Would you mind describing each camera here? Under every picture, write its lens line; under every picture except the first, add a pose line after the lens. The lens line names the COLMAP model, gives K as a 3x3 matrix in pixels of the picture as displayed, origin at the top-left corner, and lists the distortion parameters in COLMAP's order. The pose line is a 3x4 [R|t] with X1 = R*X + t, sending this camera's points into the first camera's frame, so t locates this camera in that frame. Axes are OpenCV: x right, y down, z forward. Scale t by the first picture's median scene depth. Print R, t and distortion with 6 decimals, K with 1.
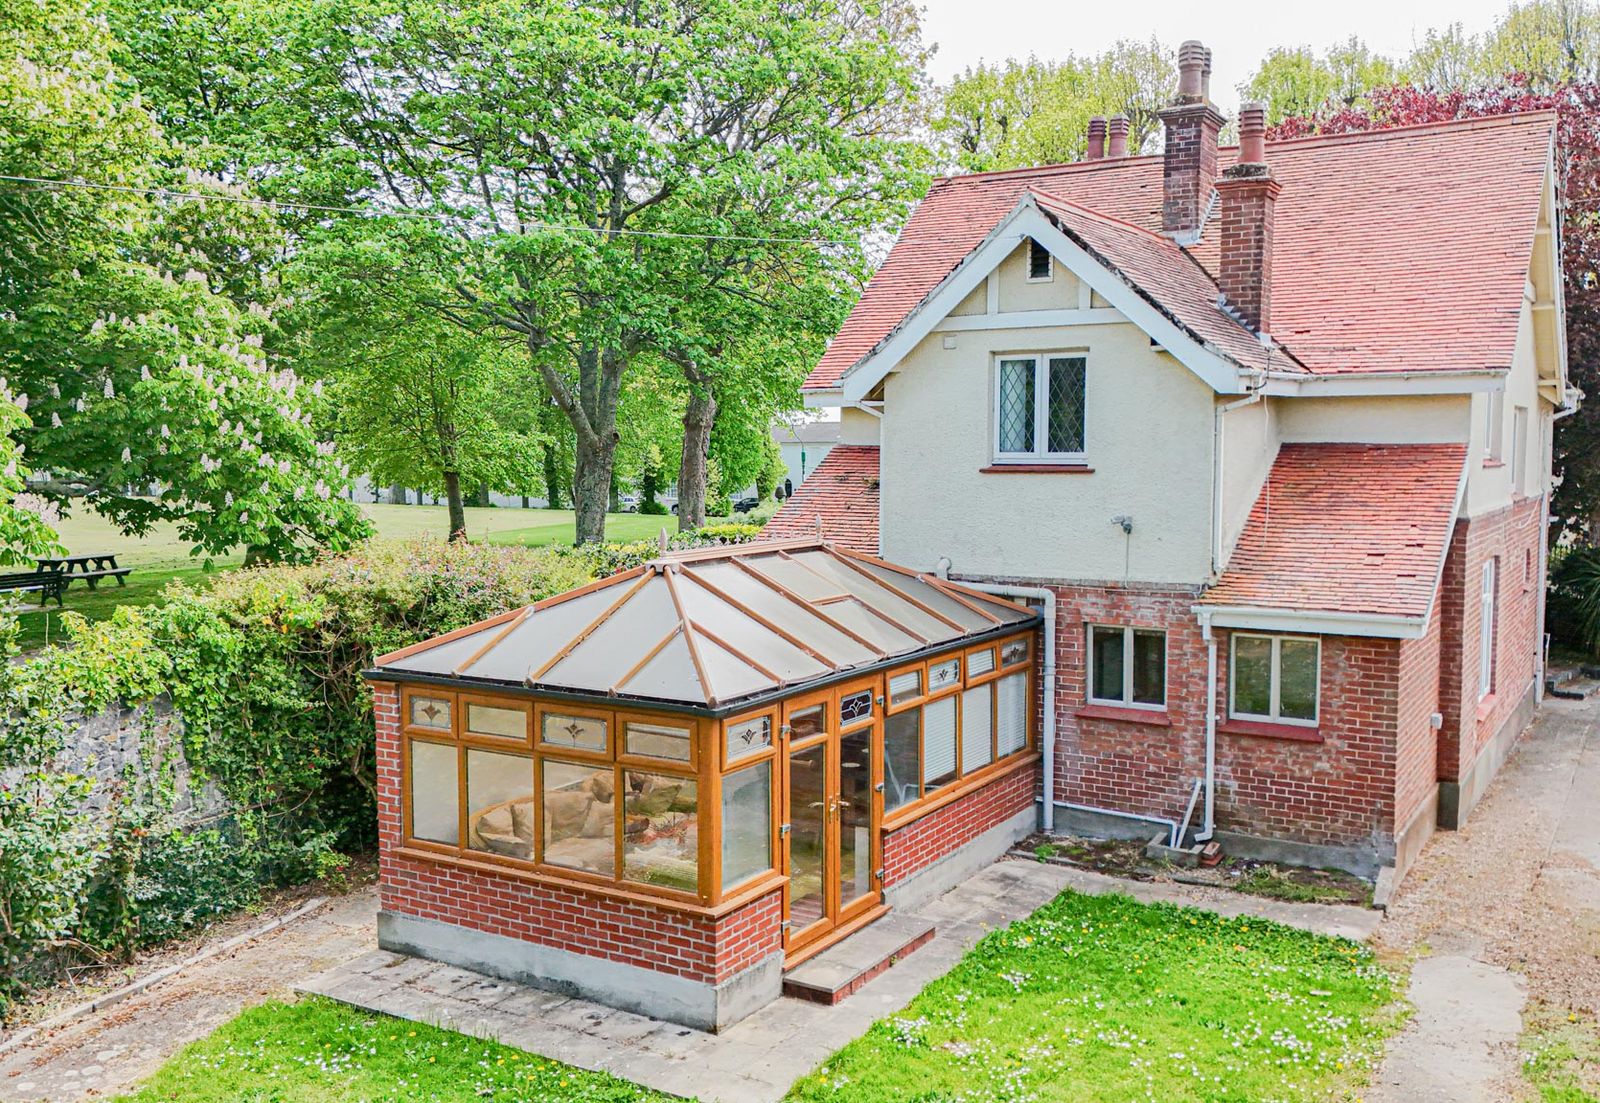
lens RADIAL K [[1438.8, 0, 798.8], [0, 1438.8, 555.1], [0, 0, 1]] dist [0.070394, -0.015590]
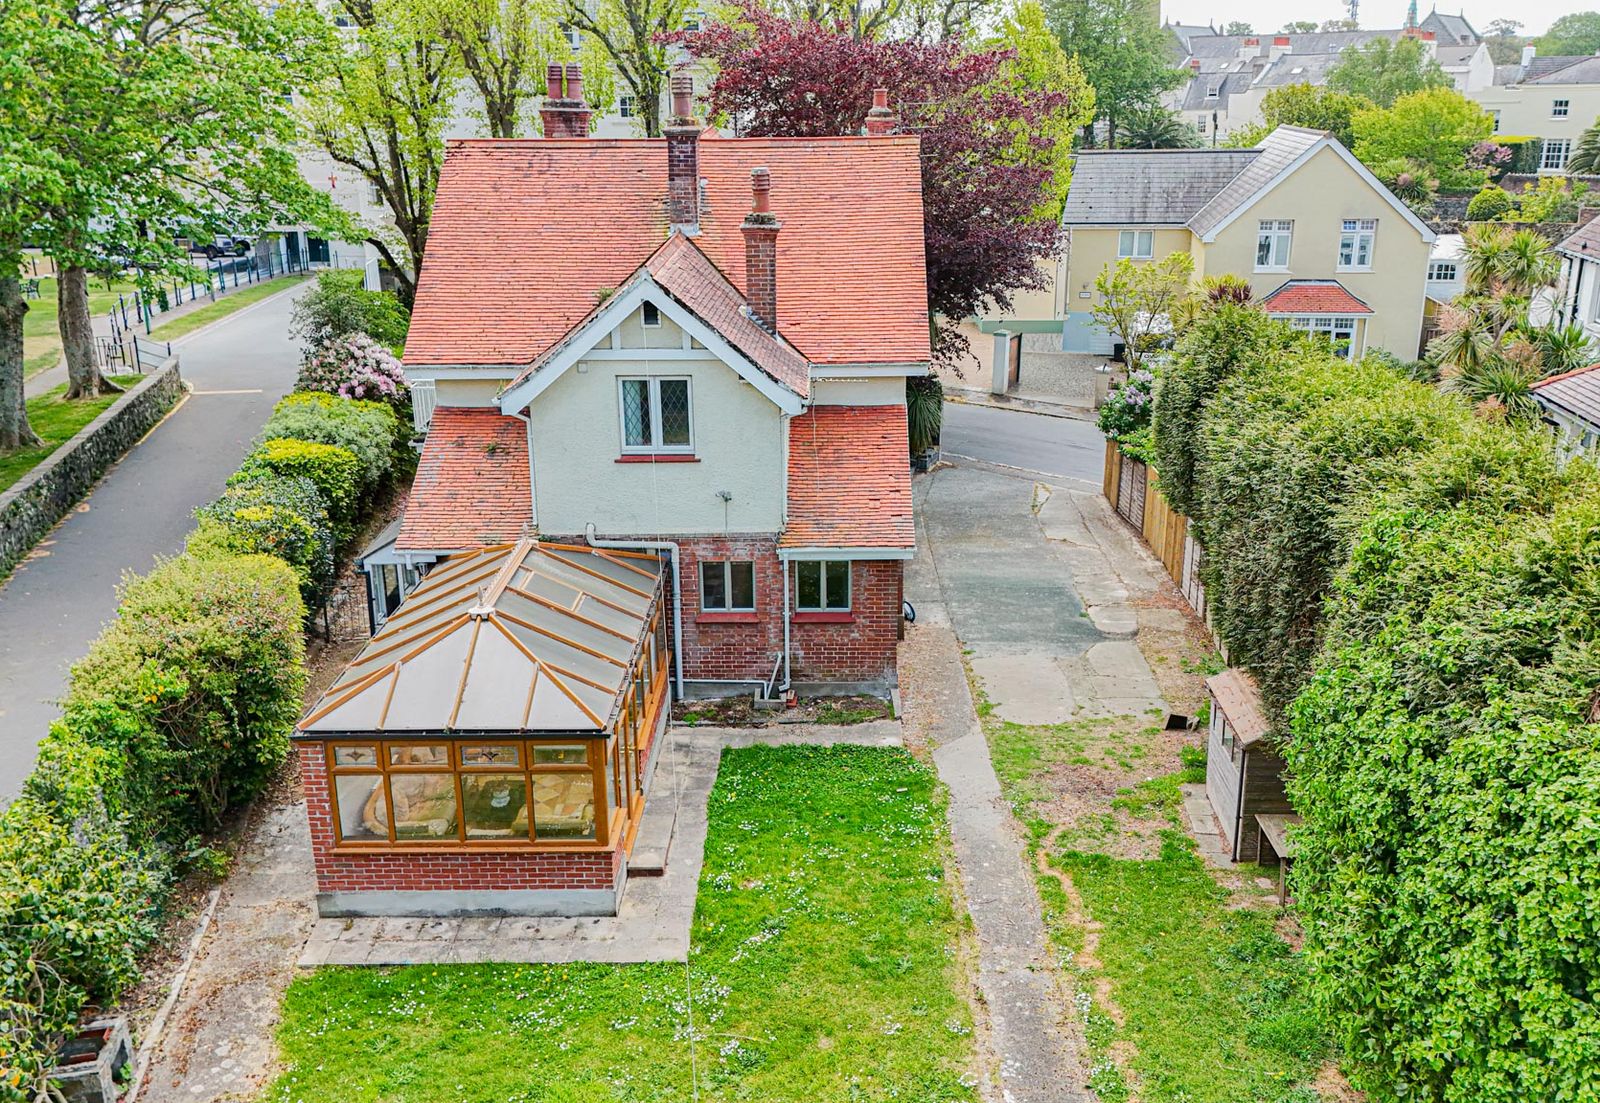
lens RADIAL K [[1438.8, 0, 801.7], [0, 1438.8, 549.2], [0, 0, 1]] dist [0.070394, -0.015590]
pose [[0.862344, -0.164713, 0.478782, -0.416774], [0.049812, 0.968618, 0.243512, -0.322224], [-0.503866, -0.186142, 0.843487, -0.283143]]
